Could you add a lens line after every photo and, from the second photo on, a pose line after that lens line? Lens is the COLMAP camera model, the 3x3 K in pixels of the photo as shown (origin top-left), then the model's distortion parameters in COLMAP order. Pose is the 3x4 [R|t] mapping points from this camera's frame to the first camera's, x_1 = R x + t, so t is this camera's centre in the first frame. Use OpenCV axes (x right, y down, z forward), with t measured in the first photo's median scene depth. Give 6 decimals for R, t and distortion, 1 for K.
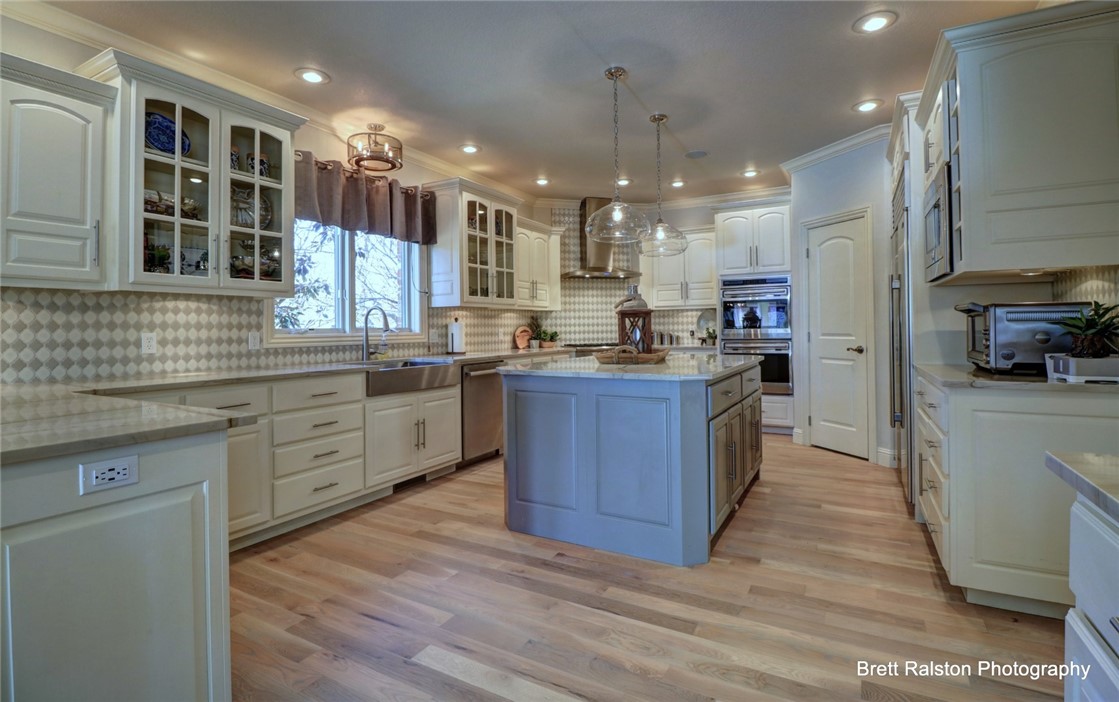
lens RADIAL K [[520.7, 0, 577.2], [0, 520.7, 321.5], [0, 0, 1]] dist [-0.012809, -0.001069]
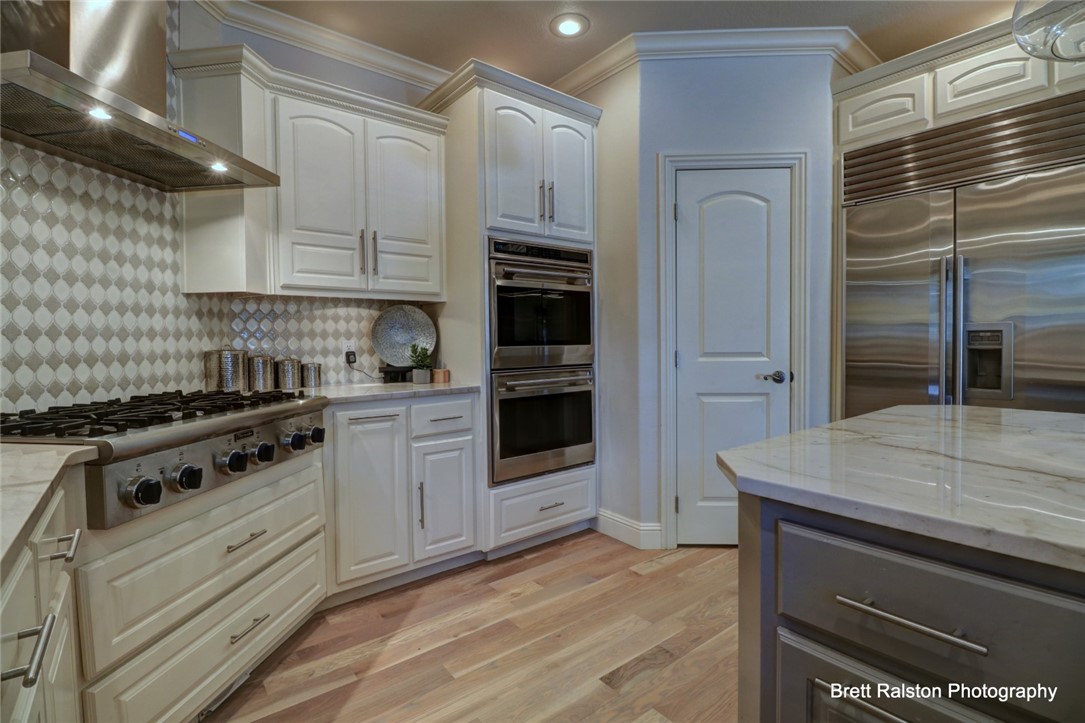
lens RADIAL K [[508.9, 0, 545.1], [0, 508.9, 354.1], [0, 0, 1]] dist [-0.011787, -0.005427]
pose [[0.416671, -0.013645, 0.908955, -0.103647], [-0.005170, 0.999836, 0.017380, 0.012749], [-0.909043, -0.011941, 0.416532, 0.760966]]
